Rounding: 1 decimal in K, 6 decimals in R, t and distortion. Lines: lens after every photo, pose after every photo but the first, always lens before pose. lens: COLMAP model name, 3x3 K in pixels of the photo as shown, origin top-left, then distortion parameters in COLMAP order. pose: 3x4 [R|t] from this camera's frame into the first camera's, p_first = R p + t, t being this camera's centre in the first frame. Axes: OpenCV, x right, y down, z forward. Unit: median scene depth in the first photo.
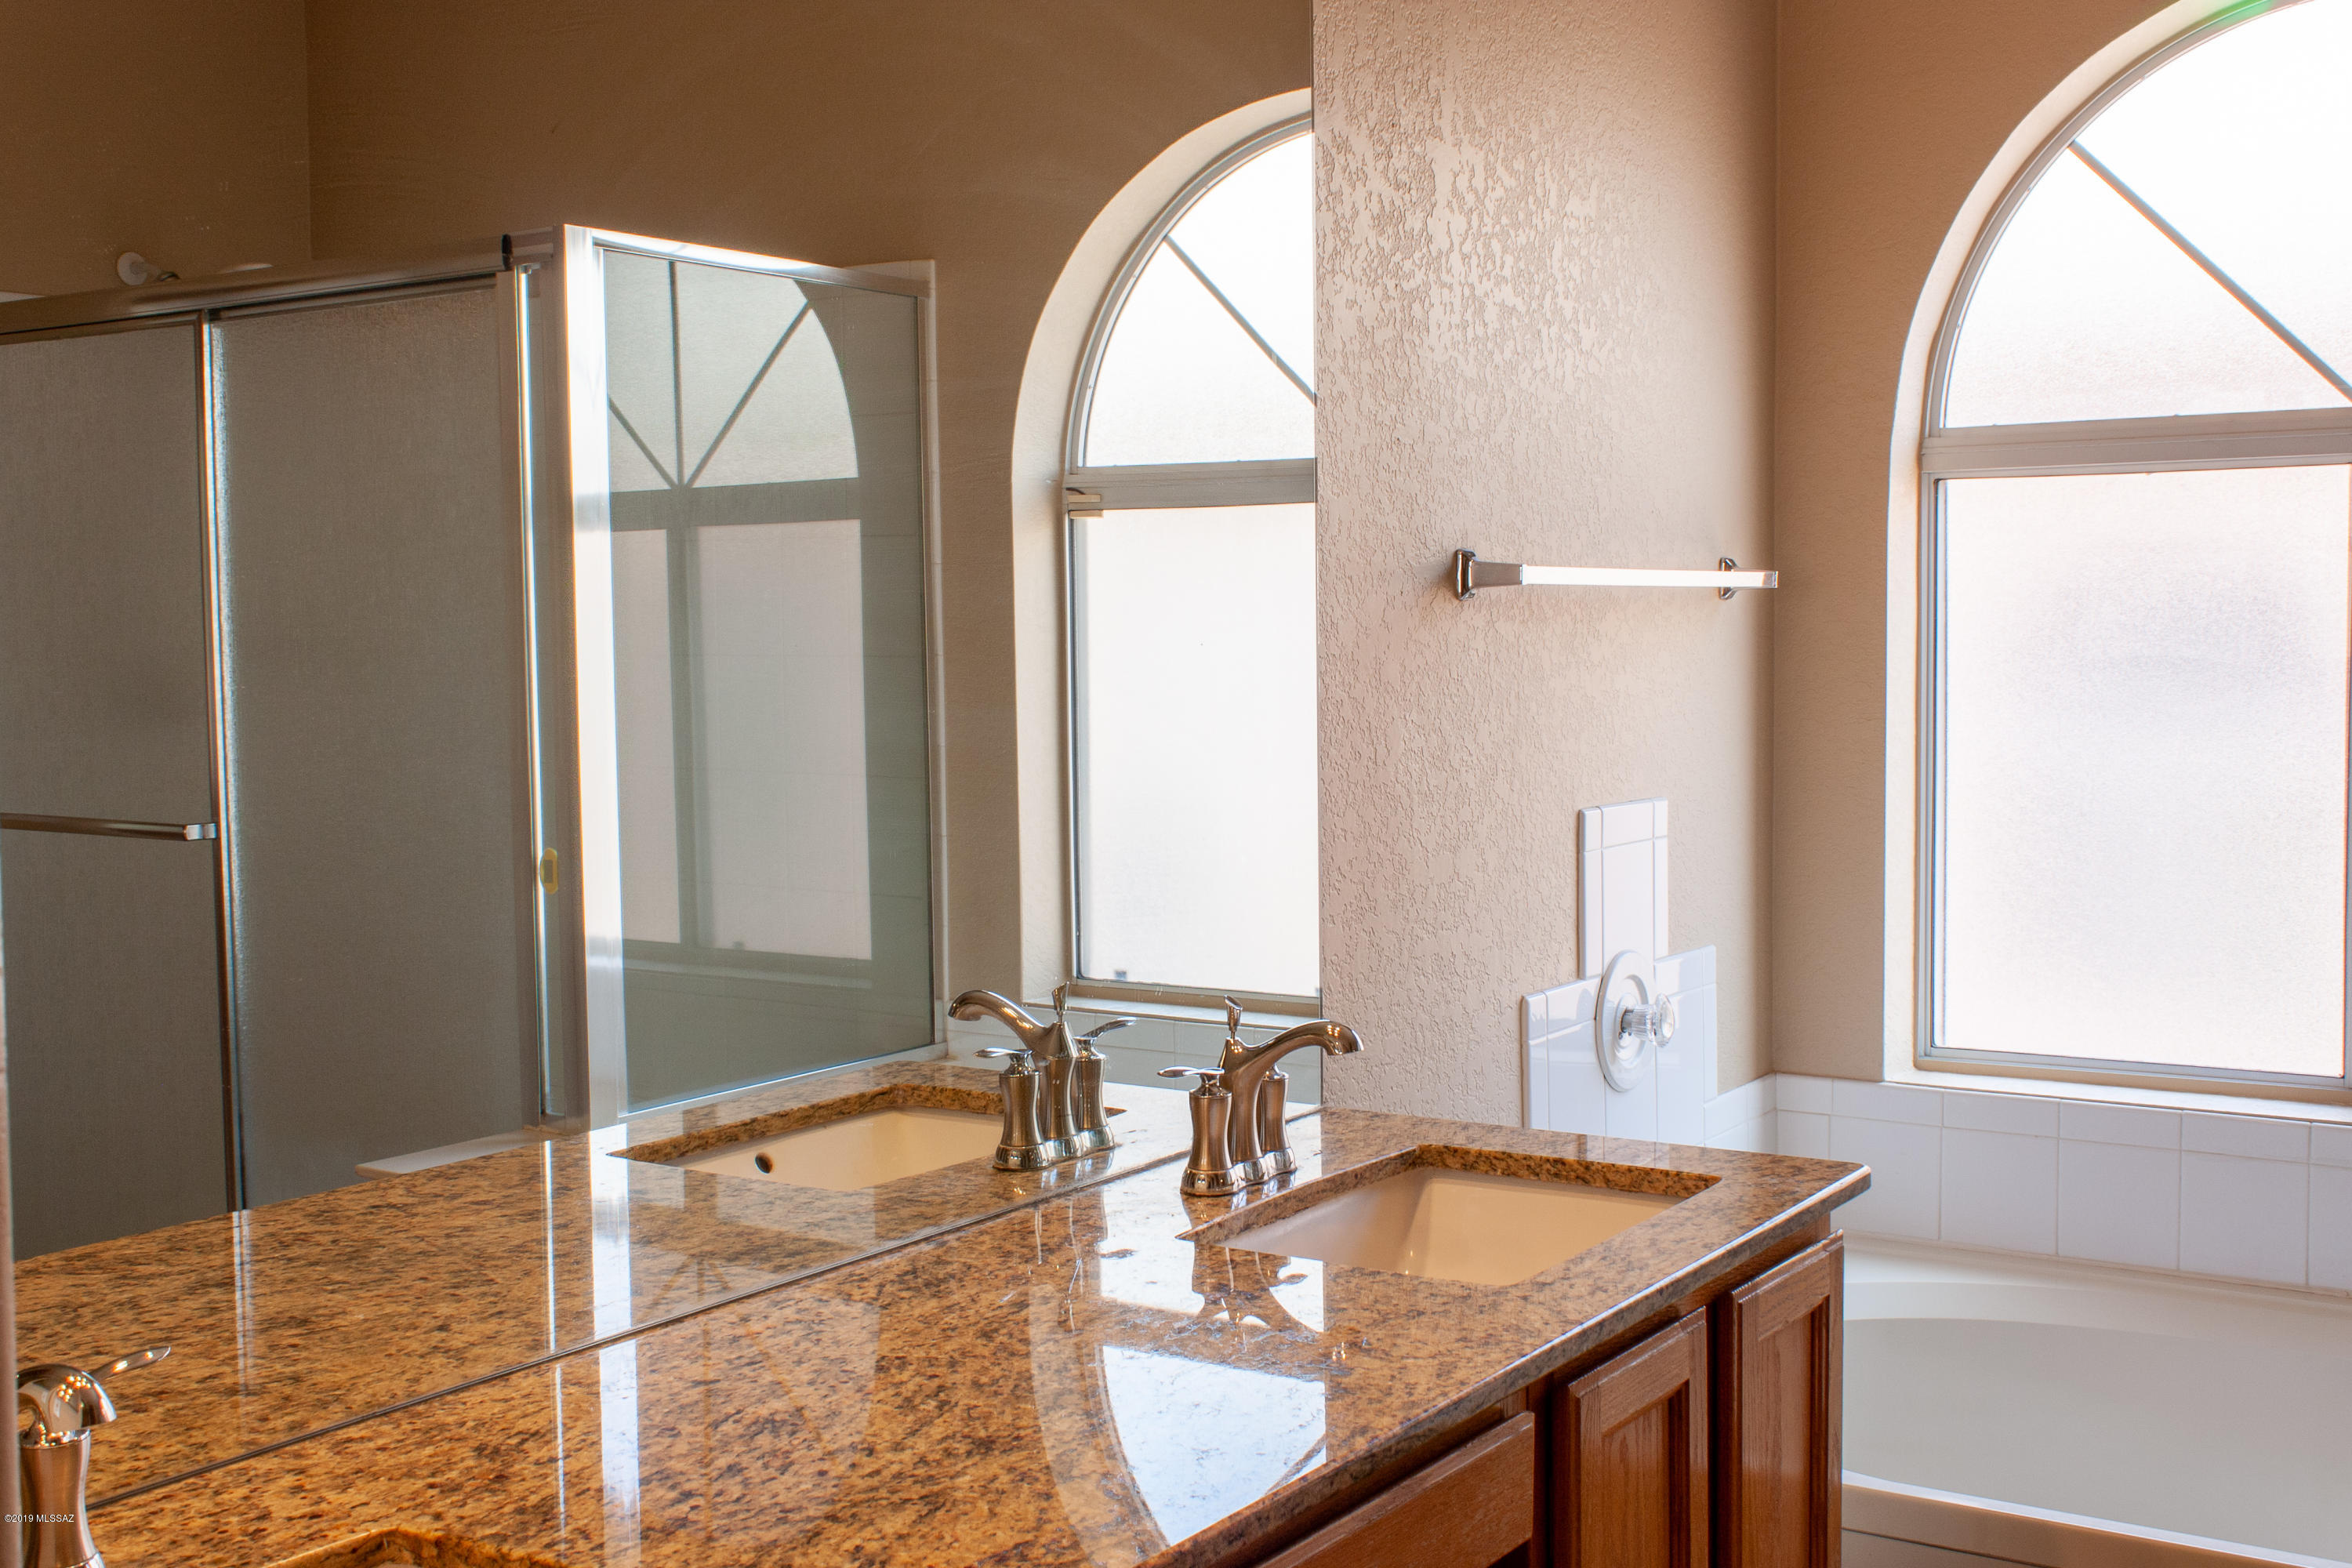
lens RADIAL K [[2667.6, 0, 1190.4], [0, 2667.6, 780.5], [0, 0, 1]] dist [-0.001550, 0.000000]
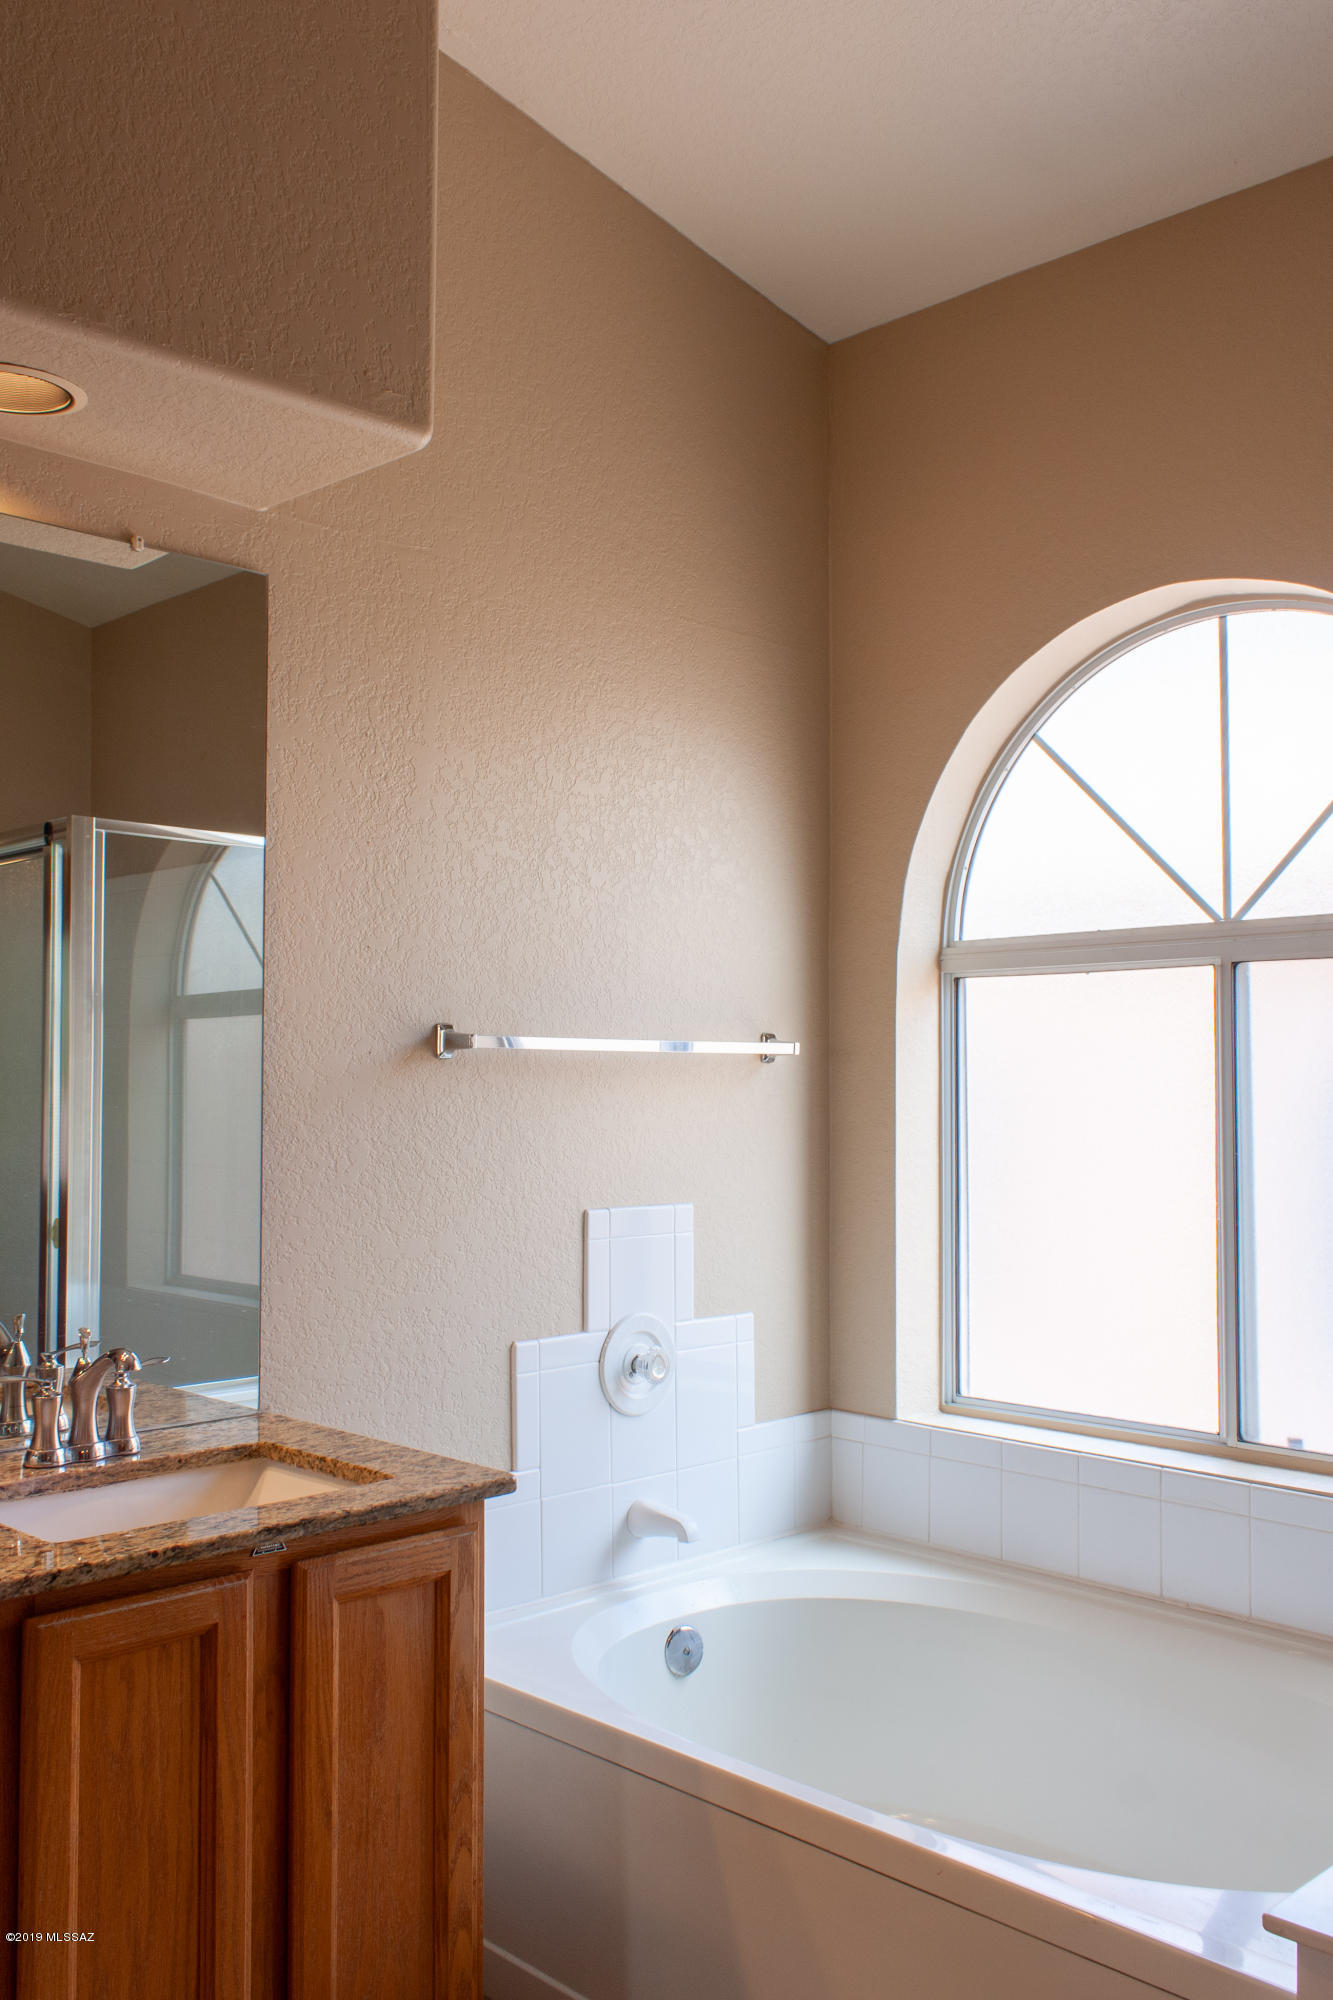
lens RADIAL K [[1790.1, 0, 678.6], [0, 1790.1, 996.1], [0, 0, 1]] dist [-0.009505, -0.001401]
pose [[0.976461, 0.001716, -0.215688, 0.388123], [-0.025029, 0.994114, -0.105406, -0.002671], [0.214238, 0.108323, 0.970757, 0.080579]]
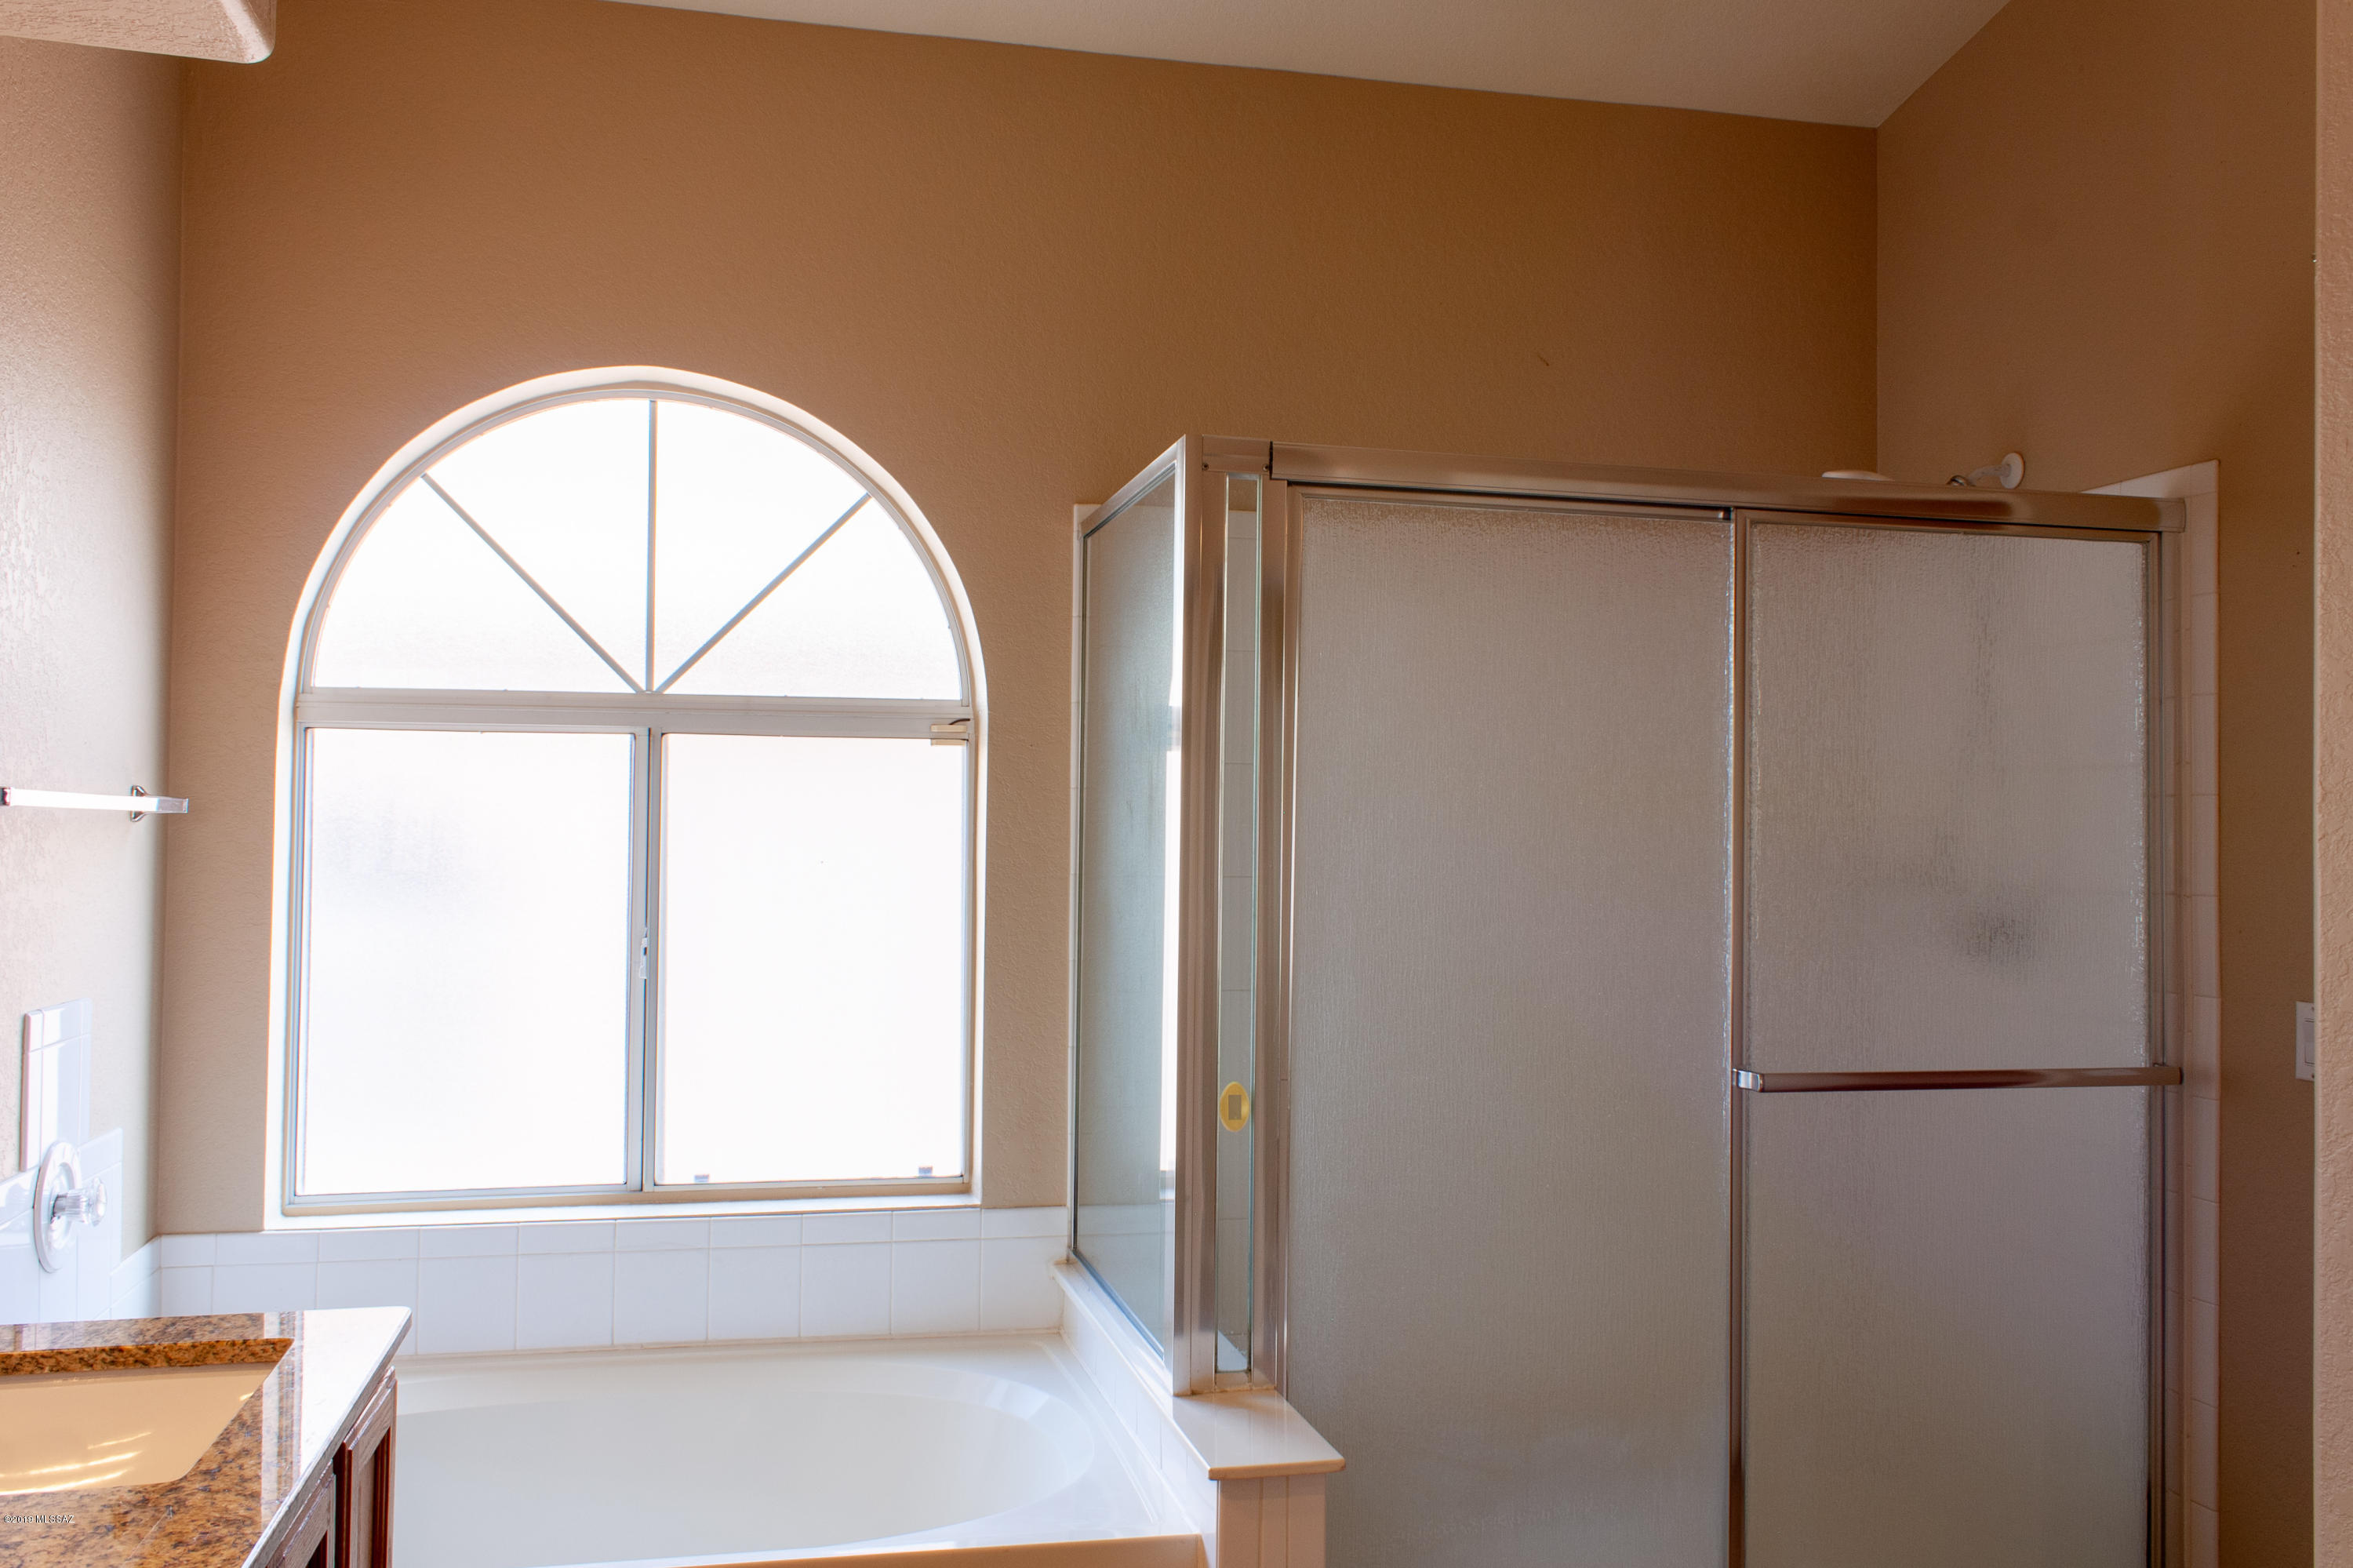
lens RADIAL K [[1955.8, 0, 1161.1], [0, 1955.8, 778.4], [0, 0, 1]] dist [0.028699, -0.013958]
pose [[0.696933, 0.037780, 0.716140, -0.107380], [0.027959, 0.996421, -0.079776, -0.007165], [-0.716591, 0.075621, 0.693382, 0.103701]]
